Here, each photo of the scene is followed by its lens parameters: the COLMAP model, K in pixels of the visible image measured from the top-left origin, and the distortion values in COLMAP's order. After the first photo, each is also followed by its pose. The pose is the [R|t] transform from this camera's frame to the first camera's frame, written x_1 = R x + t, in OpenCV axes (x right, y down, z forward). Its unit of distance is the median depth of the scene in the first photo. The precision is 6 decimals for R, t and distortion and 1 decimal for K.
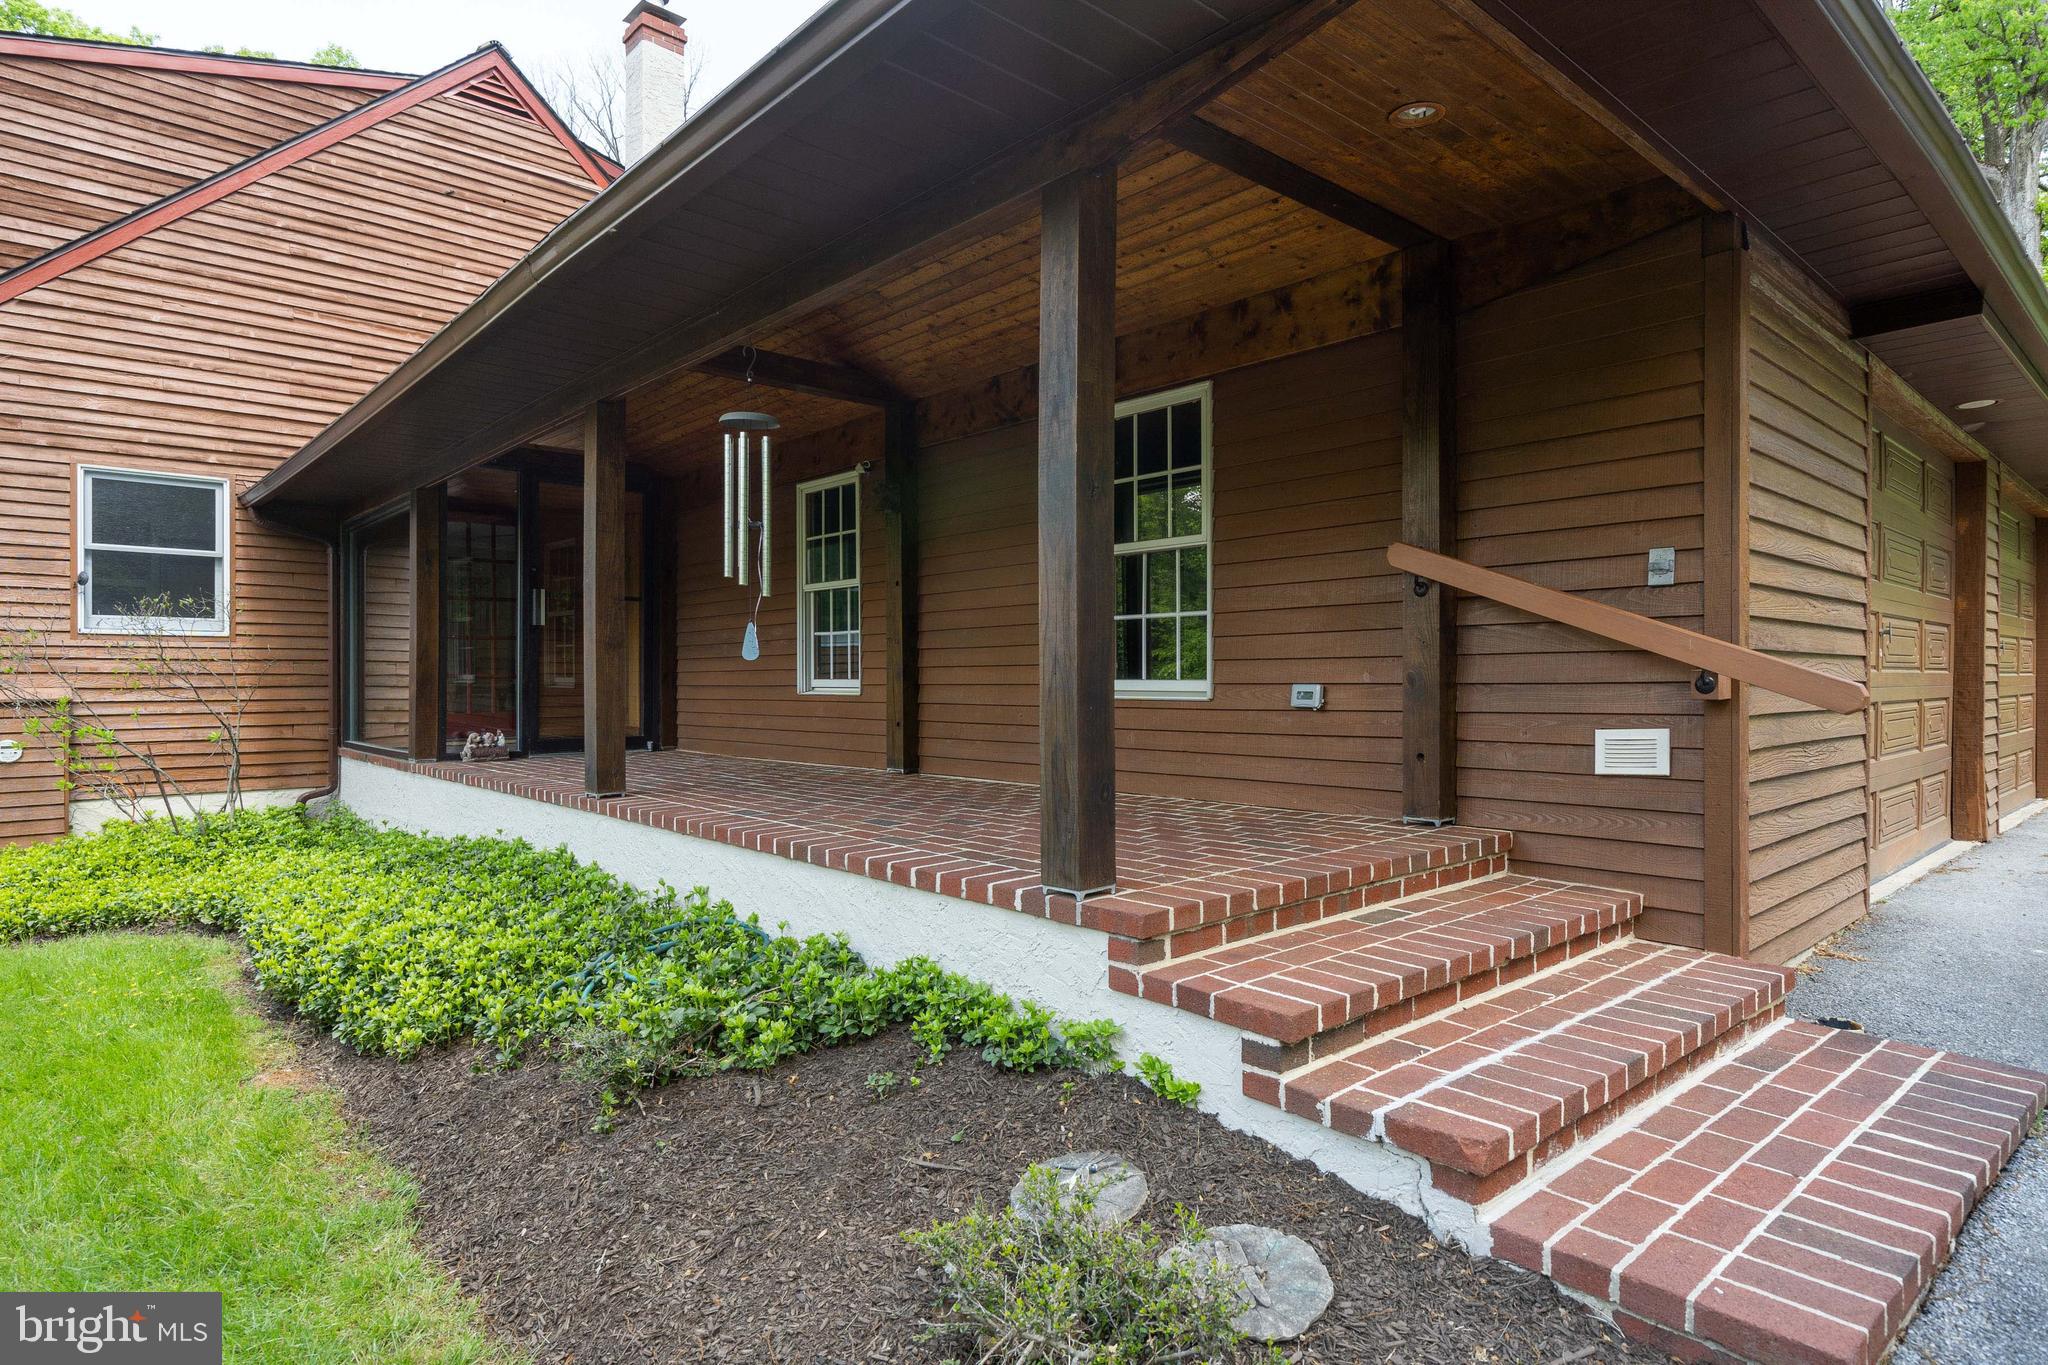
lens RADIAL K [[1116.1, 0, 1020.2], [0, 1116.1, 681.0], [0, 0, 1]] dist [0.007778, 0.001216]
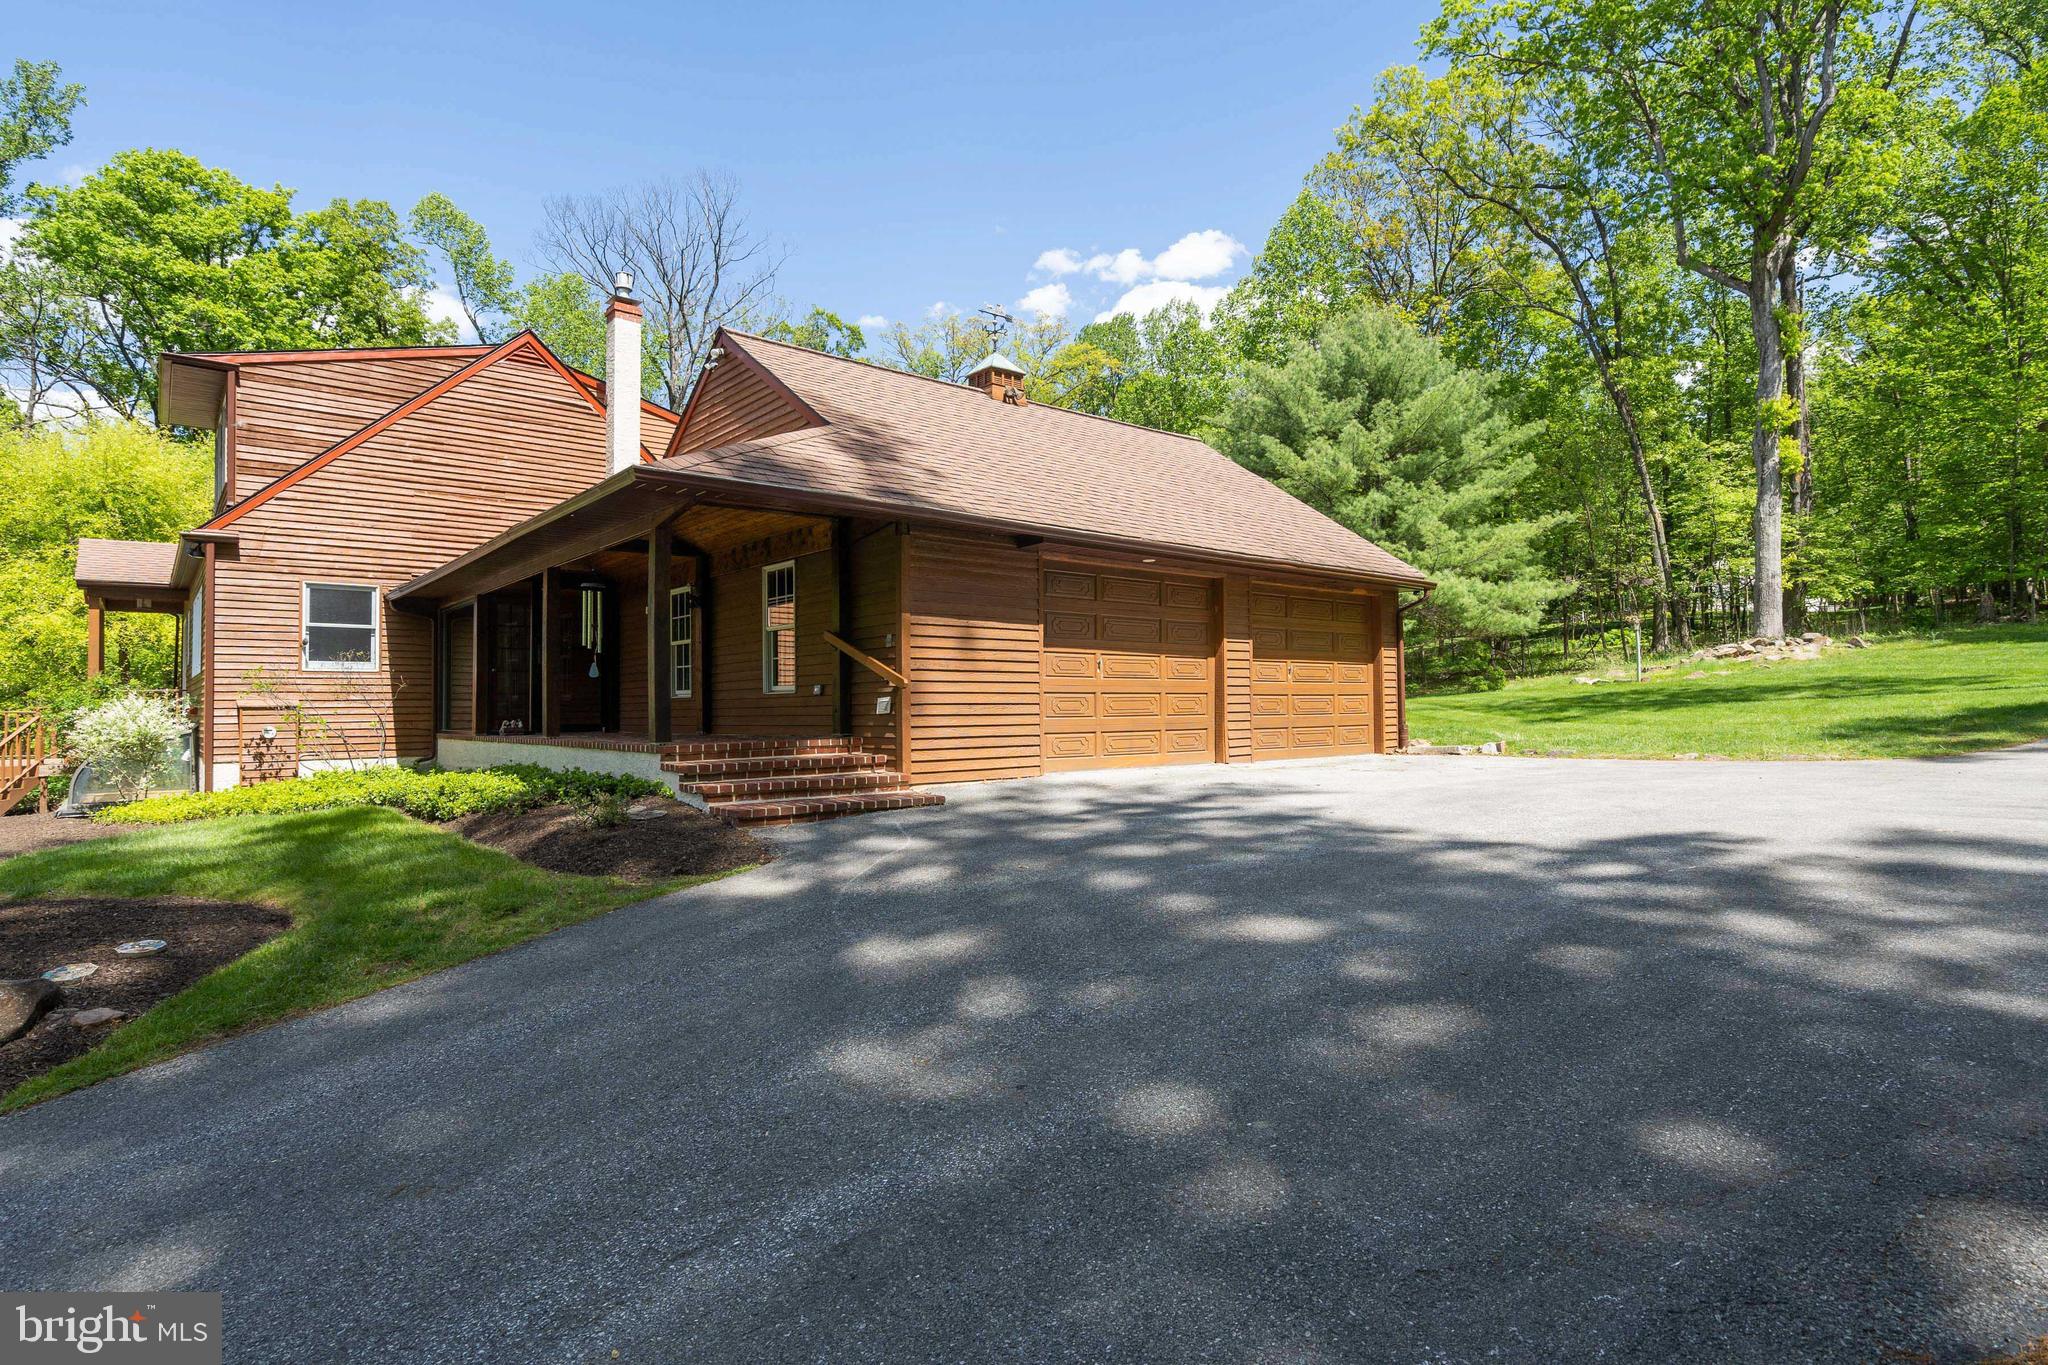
lens RADIAL K [[1054.2, 0, 1028.2], [0, 1054.2, 686.1], [0, 0, 1]] dist [0.000841, -0.000066]
pose [[0.999366, -0.009768, -0.034238, 0.427382], [0.008961, 0.999680, -0.023648, 0.034564], [0.034459, 0.023326, 0.999134, -0.708561]]
